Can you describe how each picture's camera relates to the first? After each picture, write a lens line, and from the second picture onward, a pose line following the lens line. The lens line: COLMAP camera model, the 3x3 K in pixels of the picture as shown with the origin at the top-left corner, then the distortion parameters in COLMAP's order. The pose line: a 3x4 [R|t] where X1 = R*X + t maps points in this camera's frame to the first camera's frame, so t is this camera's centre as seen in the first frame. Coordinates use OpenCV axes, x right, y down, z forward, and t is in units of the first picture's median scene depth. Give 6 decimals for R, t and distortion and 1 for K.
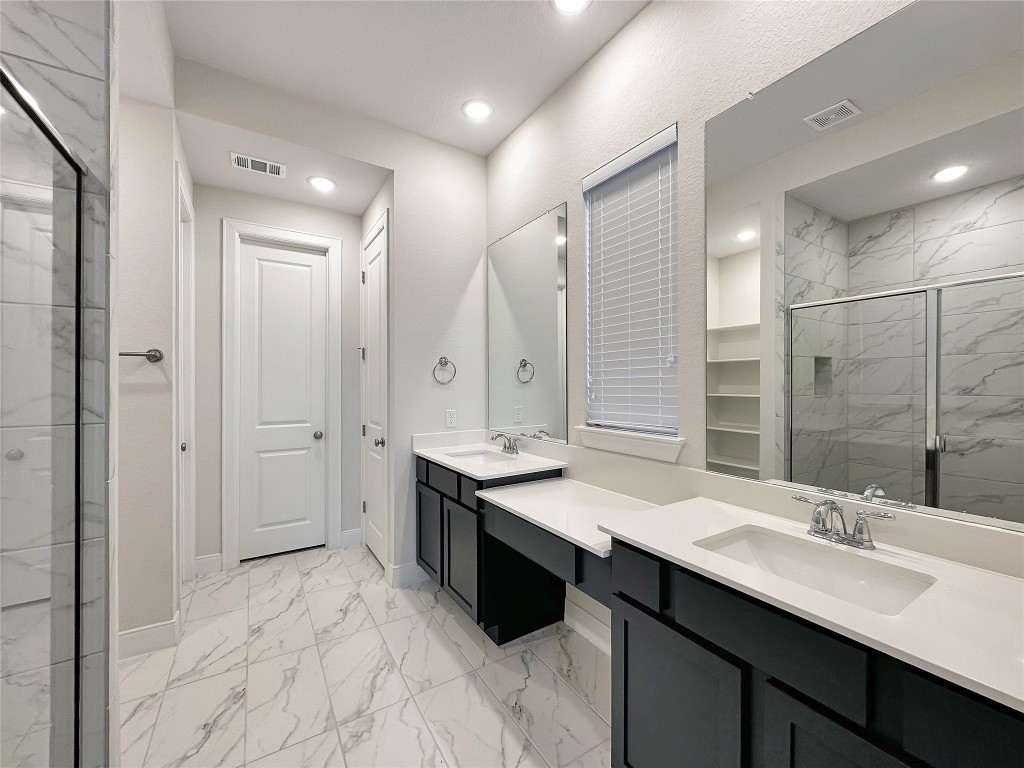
lens RADIAL K [[407.0, 0, 503.4], [0, 407.0, 379.6], [0, 0, 1]] dist [0.001104, -0.000044]
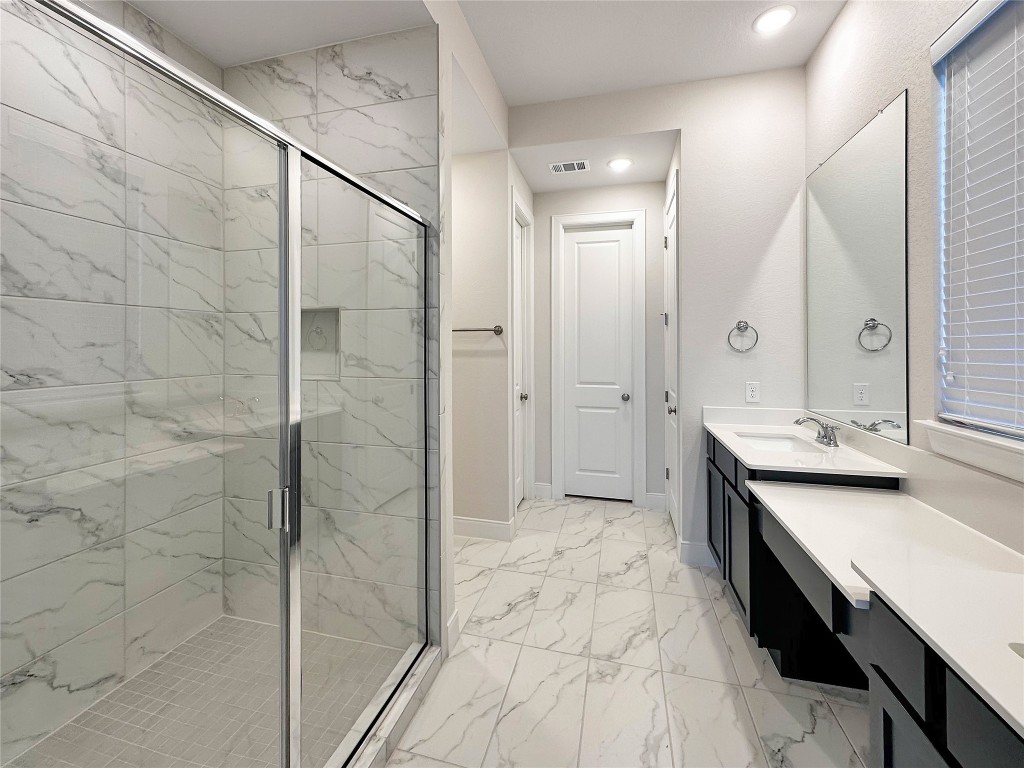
lens RADIAL K [[418.5, 0, 514.2], [0, 418.5, 344.0], [0, 0, 1]] dist [-0.002871, -0.000139]
pose [[0.694520, 0.000110, -0.719473, 0.209542], [0.006446, 0.999959, 0.006375, -0.020183], [0.719444, -0.009065, 0.694491, 0.038148]]
